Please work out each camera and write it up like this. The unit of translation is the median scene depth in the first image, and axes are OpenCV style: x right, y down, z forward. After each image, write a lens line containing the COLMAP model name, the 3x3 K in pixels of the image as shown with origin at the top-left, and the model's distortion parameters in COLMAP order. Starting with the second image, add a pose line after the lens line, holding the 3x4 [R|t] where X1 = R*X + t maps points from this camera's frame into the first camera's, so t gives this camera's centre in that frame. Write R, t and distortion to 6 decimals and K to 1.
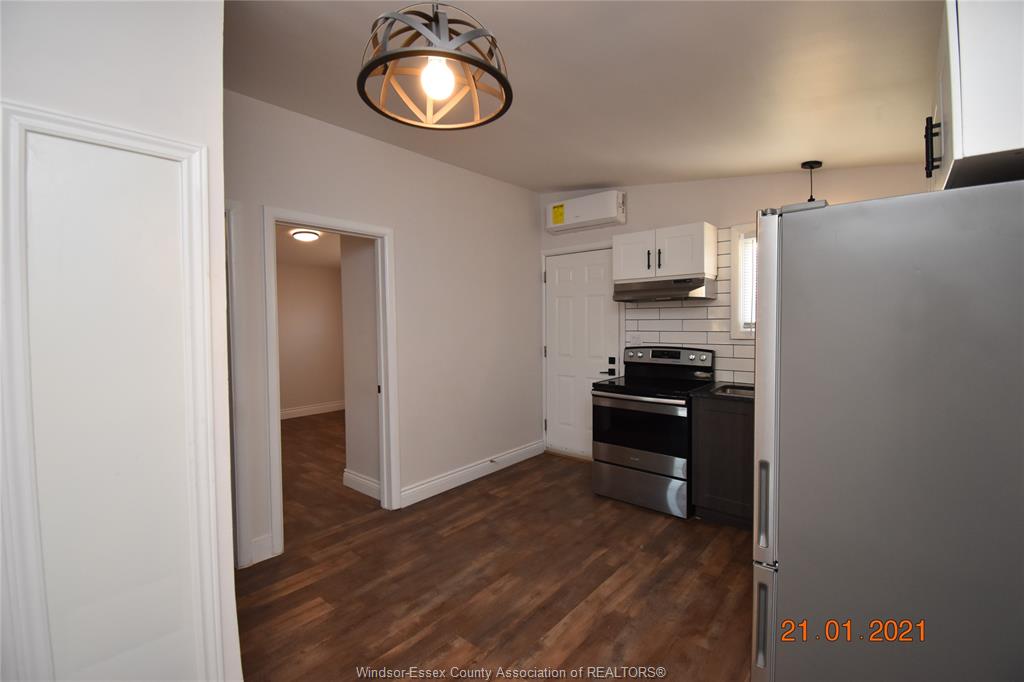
lens RADIAL K [[449.7, 0, 515.1], [0, 449.7, 336.0], [0, 0, 1]] dist [0.016082, -0.023818]
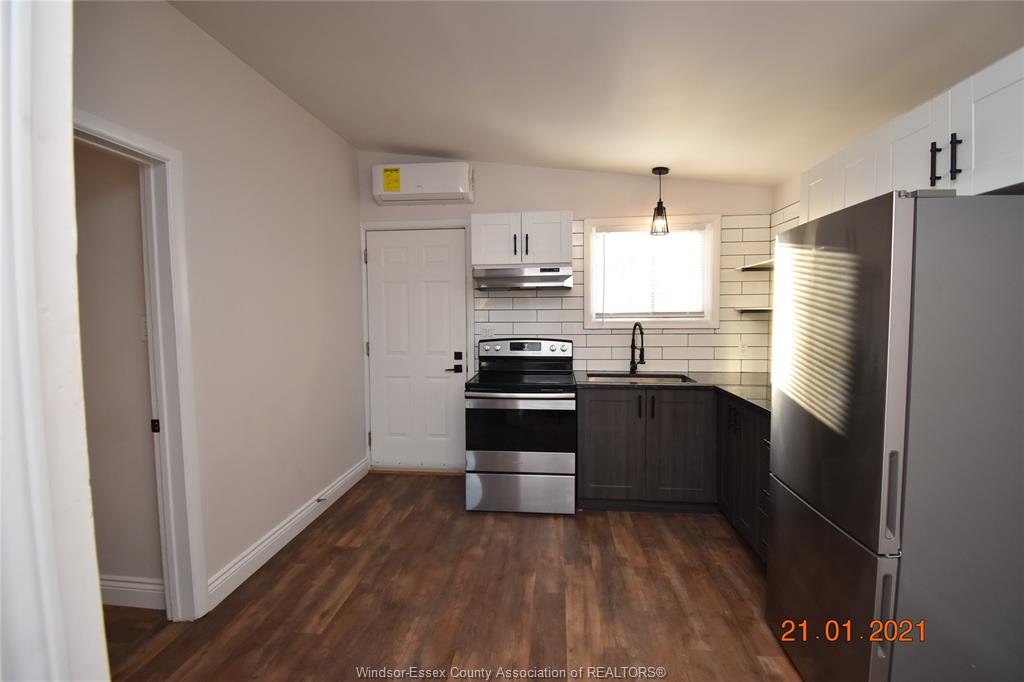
lens RADIAL K [[449.7, 0, 515.1], [0, 449.7, 336.0], [0, 0, 1]] dist [0.016082, -0.023818]
pose [[0.818108, -0.026866, 0.574437, -0.240408], [0.017253, 0.999605, 0.022180, -0.002662], [-0.574806, -0.008235, 0.818248, 0.245917]]
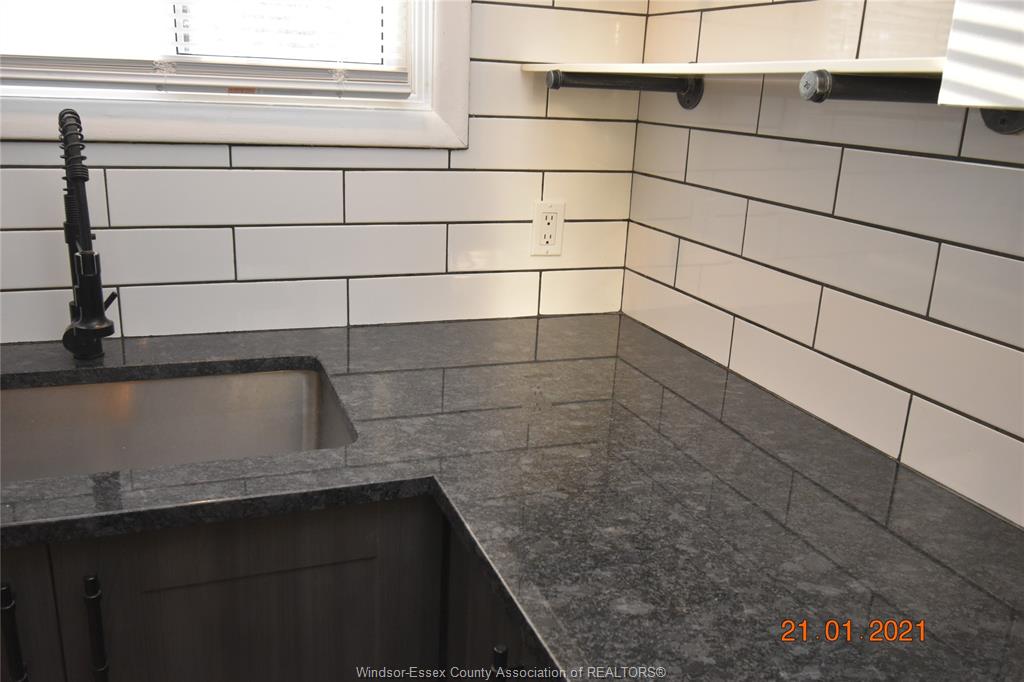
lens RADIAL K [[856.4, 0, 512.0], [0, 856.4, 341.0], [0, 0, 1]] dist [0.001904, -0.007778]
pose [[0.475358, -0.223302, 0.850982, 0.294952], [-0.023873, 0.963624, 0.266195, -0.012445], [-0.879468, -0.146854, 0.452736, 0.554604]]
